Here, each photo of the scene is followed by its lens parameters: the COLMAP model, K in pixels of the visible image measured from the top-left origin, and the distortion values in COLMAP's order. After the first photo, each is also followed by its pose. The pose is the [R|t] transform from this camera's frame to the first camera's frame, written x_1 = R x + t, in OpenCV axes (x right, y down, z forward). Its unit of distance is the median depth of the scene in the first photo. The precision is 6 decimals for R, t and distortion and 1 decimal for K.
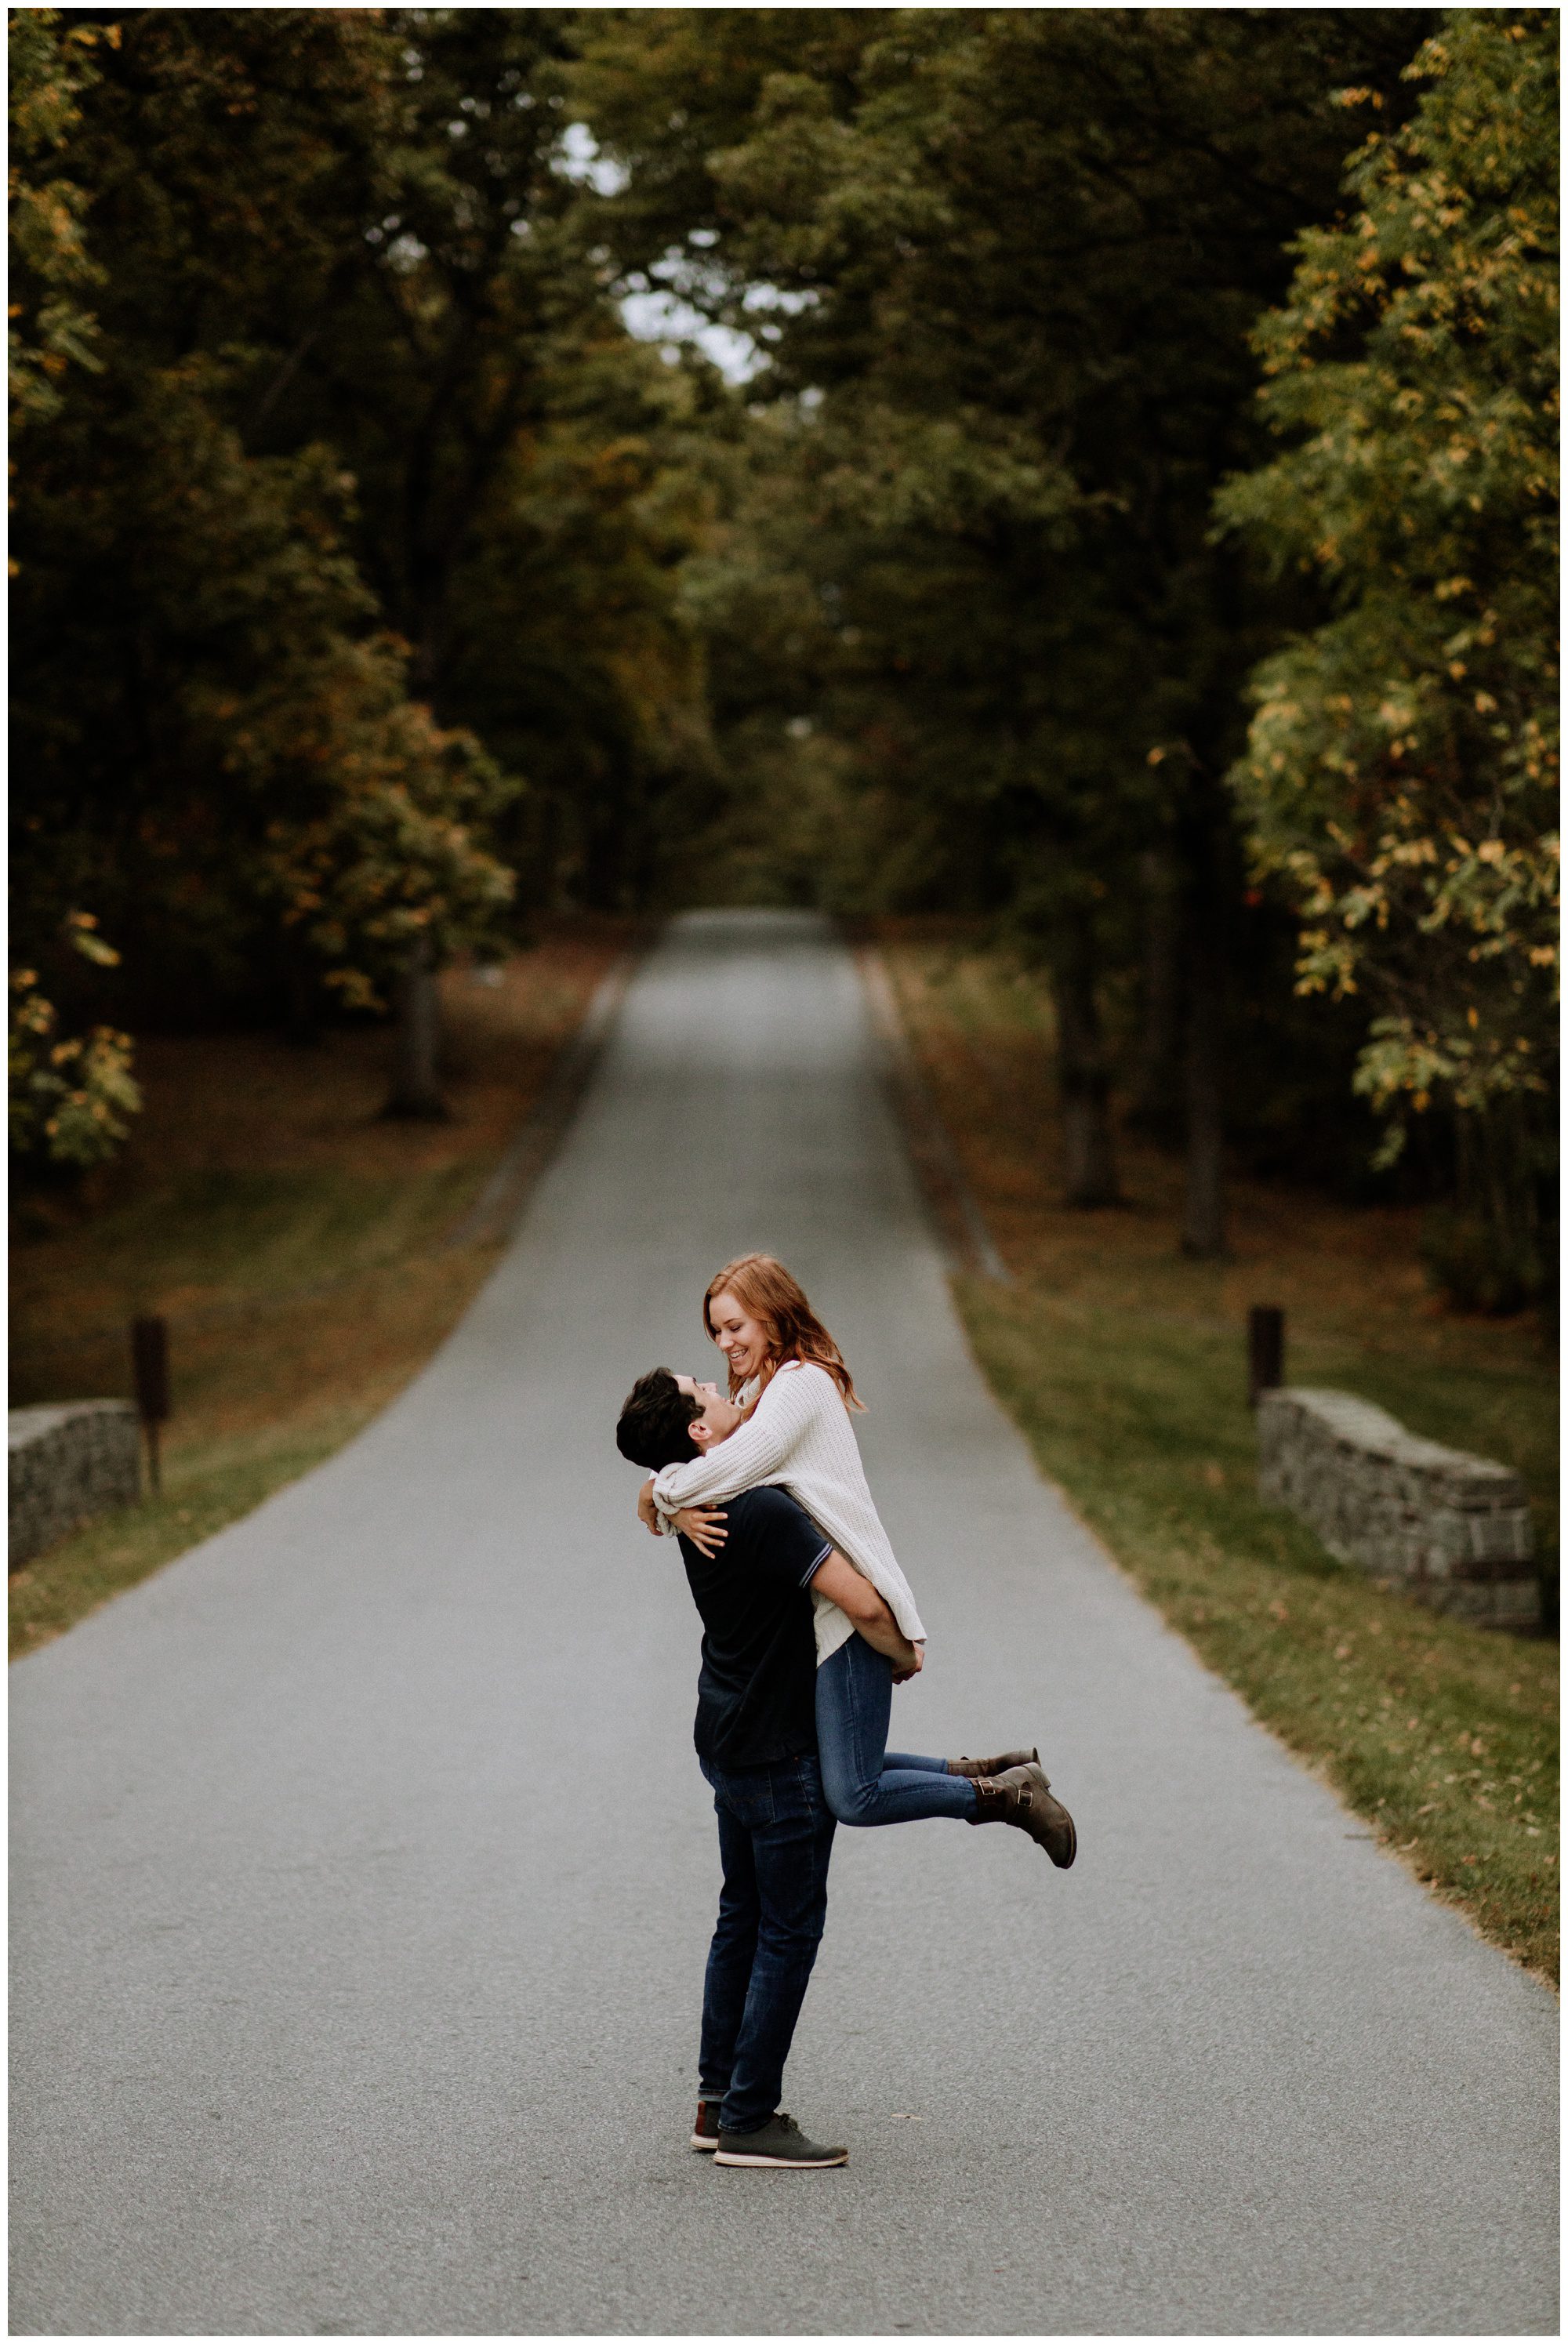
lens RADIAL K [[5533.0, 0, 784.0], [0, 5533.0, 1172.0], [0, 0, 1]] dist [0.146849, 0.450332]
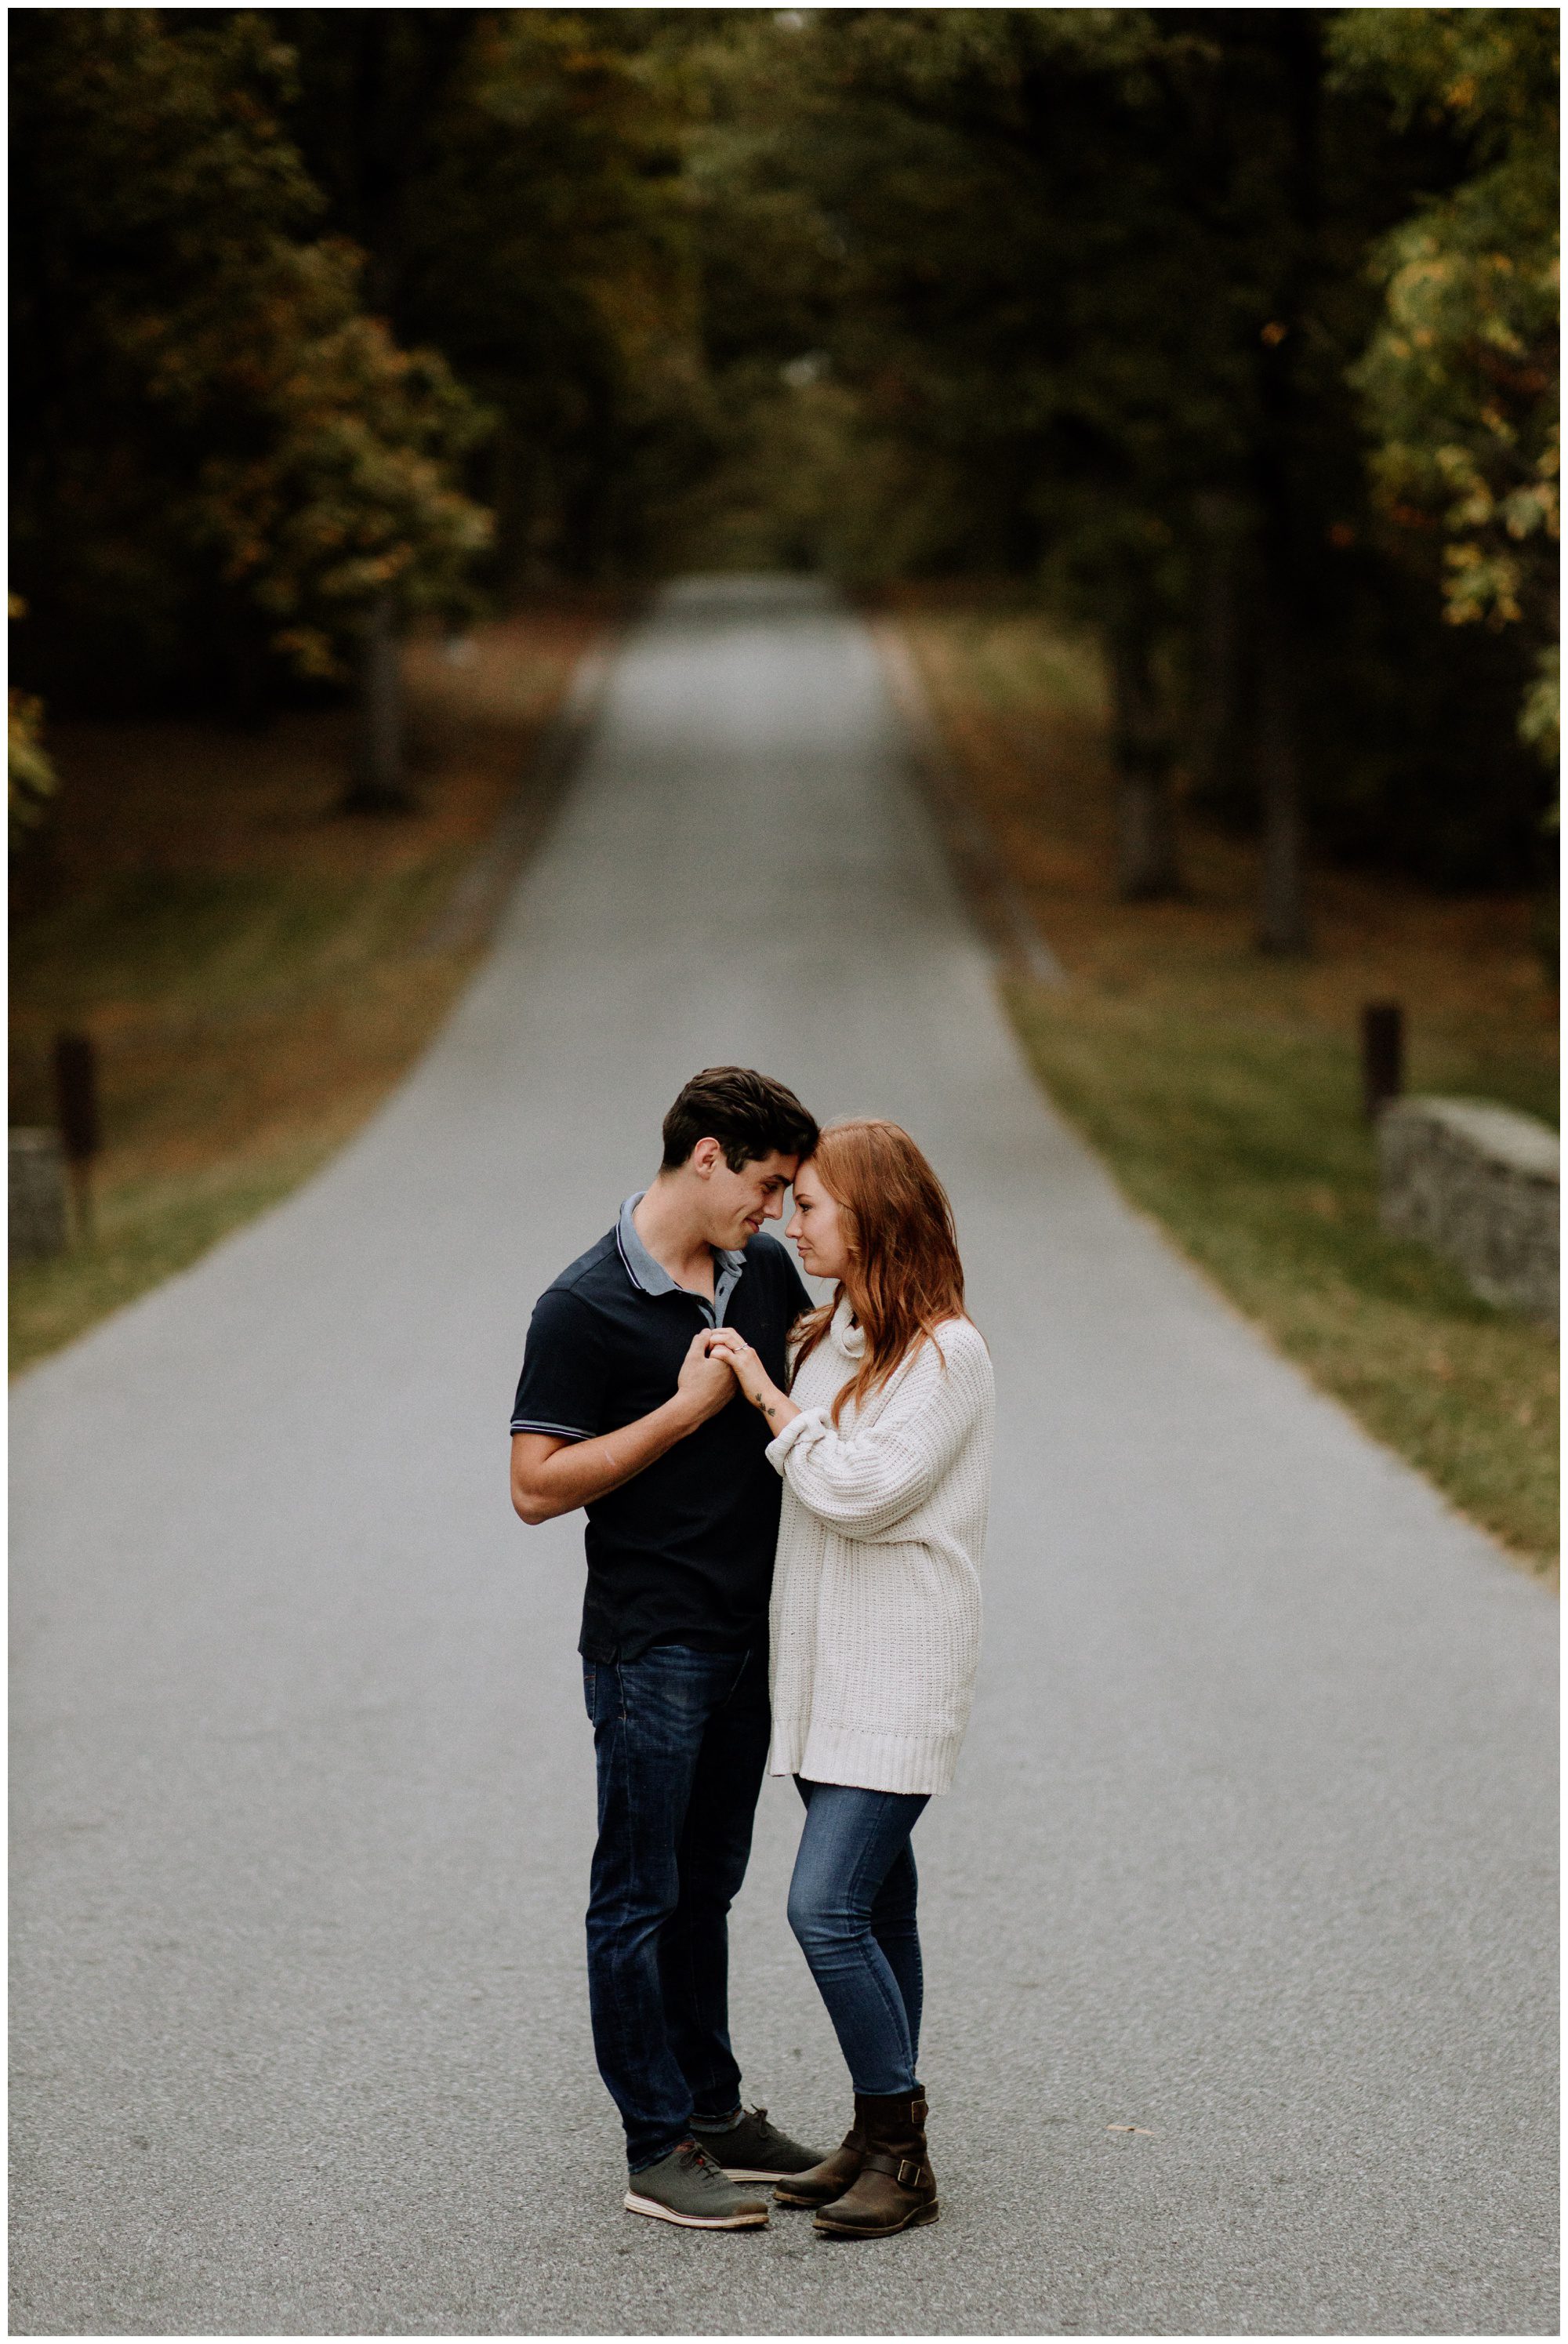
lens RADIAL K [[5533.0, 0, 784.0], [0, 5533.0, 1172.0], [0, 0, 1]] dist [0.146849, 0.450332]
pose [[0.999876, -0.013947, 0.007347, -0.010805], [0.013573, 0.998719, 0.048741, 0.006495], [-0.008017, -0.048635, 0.998784, 0.133465]]
